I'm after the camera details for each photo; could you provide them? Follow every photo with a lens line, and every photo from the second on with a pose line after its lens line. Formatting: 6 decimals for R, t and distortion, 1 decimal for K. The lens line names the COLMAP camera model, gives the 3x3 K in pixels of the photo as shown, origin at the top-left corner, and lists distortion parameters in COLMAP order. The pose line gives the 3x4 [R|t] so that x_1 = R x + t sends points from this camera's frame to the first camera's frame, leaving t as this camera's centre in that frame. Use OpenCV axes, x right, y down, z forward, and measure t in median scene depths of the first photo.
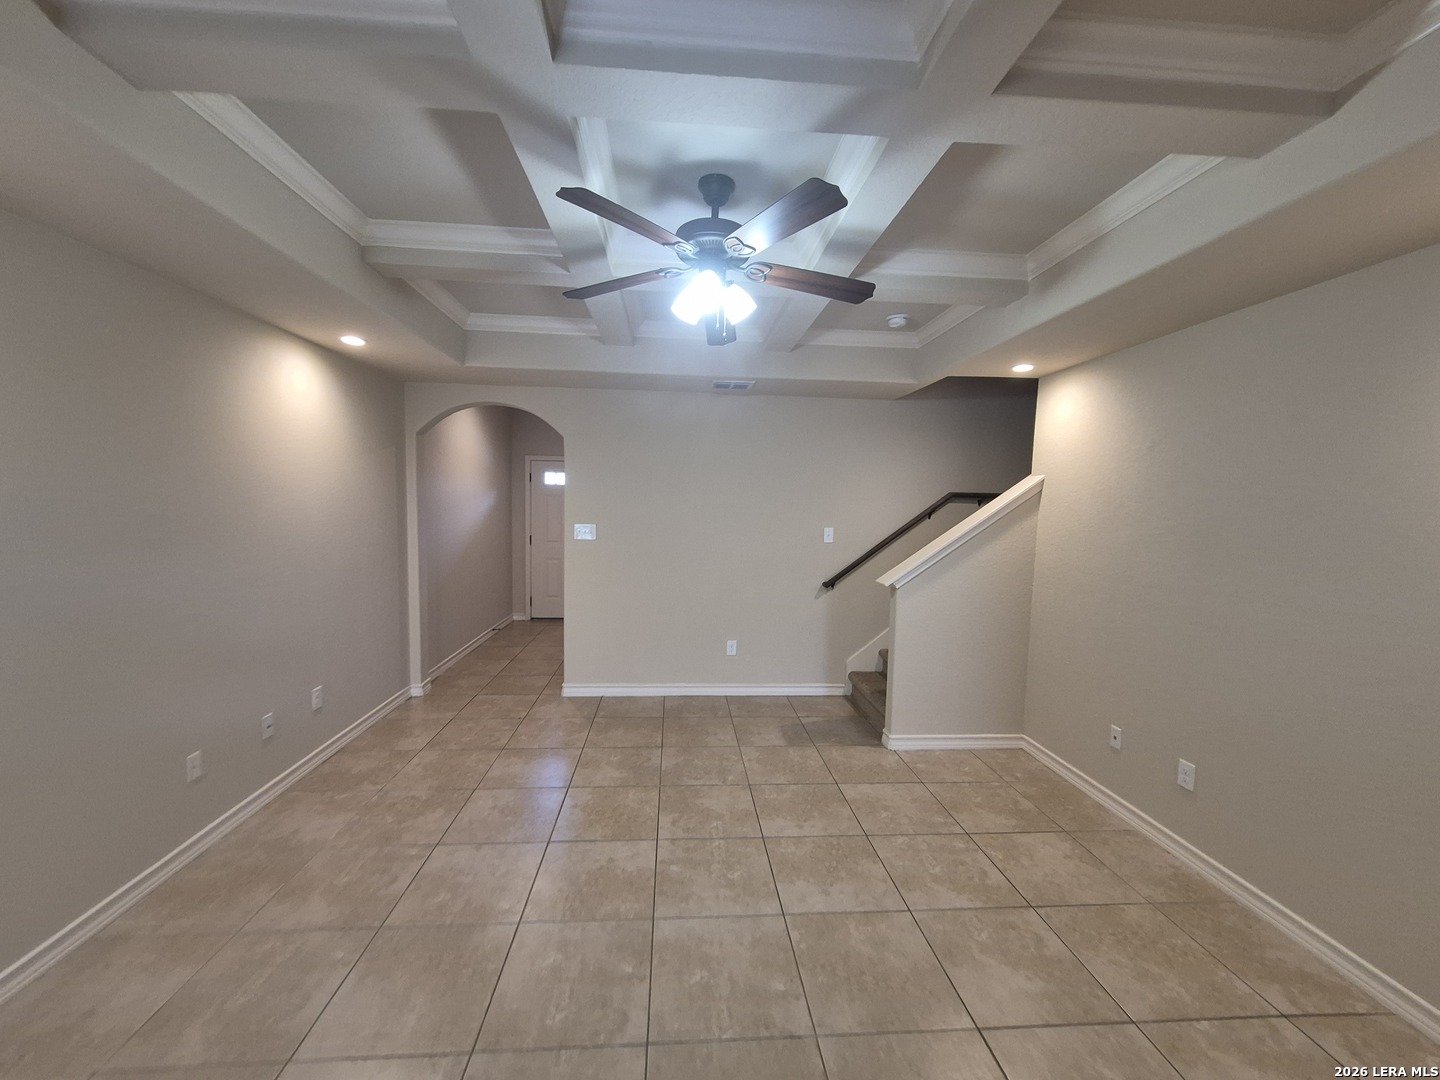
lens RADIAL K [[566.2, 0, 712.4], [0, 566.2, 546.2], [0, 0, 1]] dist [-0.000117, 0.000030]
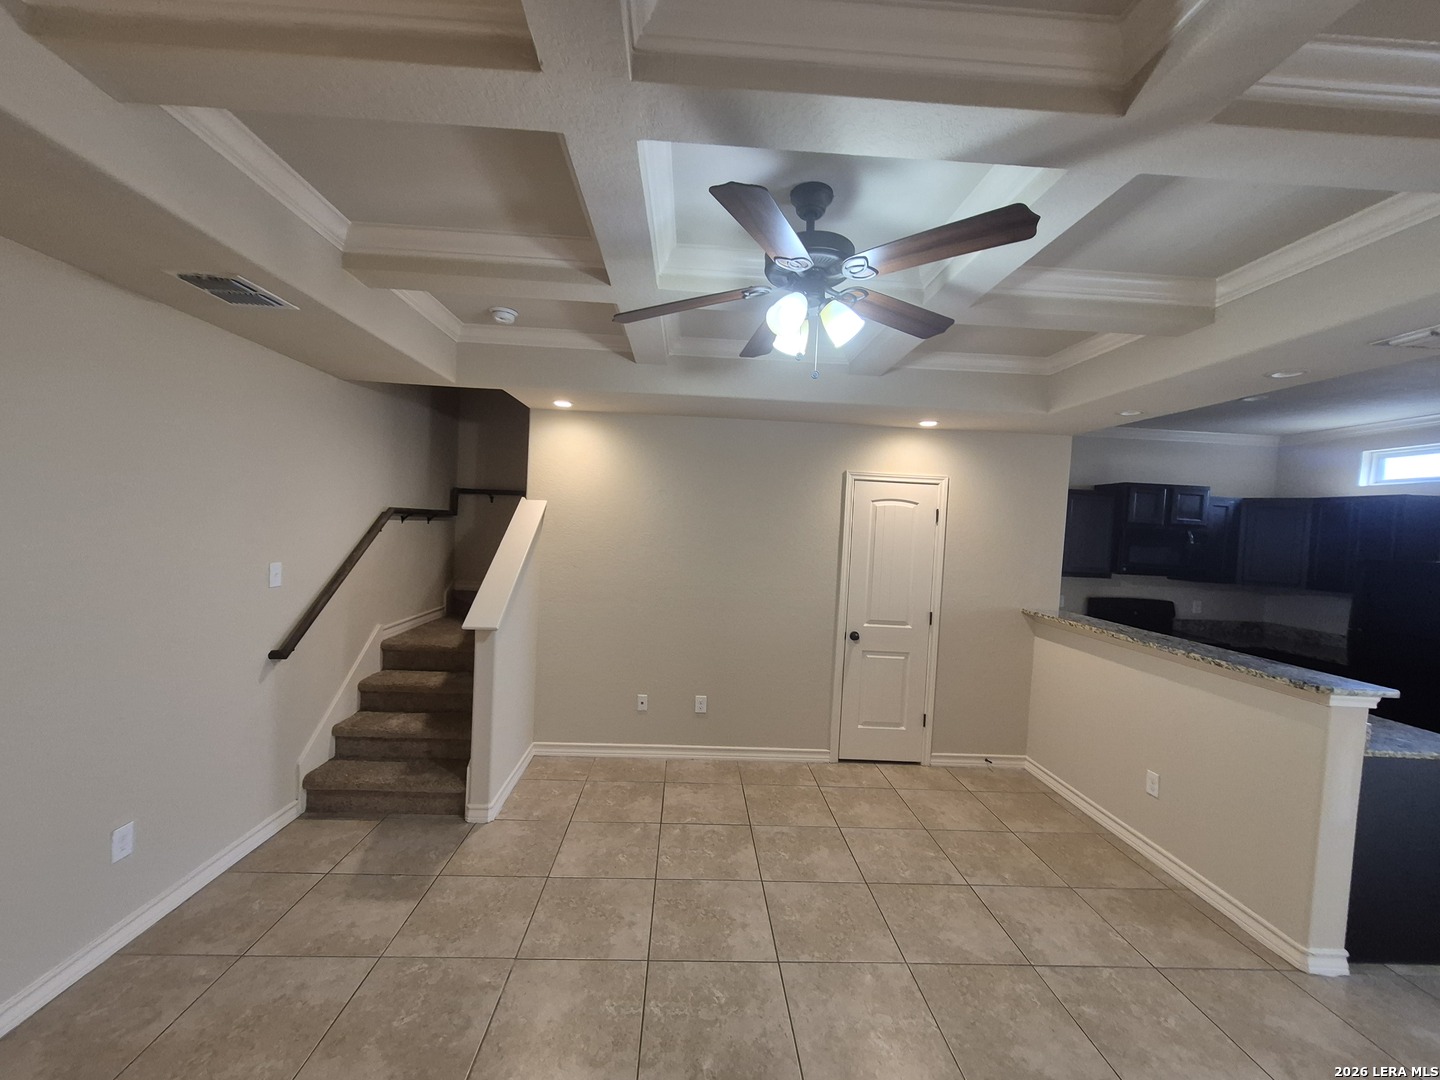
lens RADIAL K [[566.2, 0, 712.4], [0, 566.2, 546.2], [0, 0, 1]] dist [-0.000117, 0.000030]
pose [[0.029387, -0.056603, 0.997964, -0.545413], [0.035143, 0.997837, 0.055561, -0.093789], [-0.998950, 0.033438, 0.031312, 0.692356]]
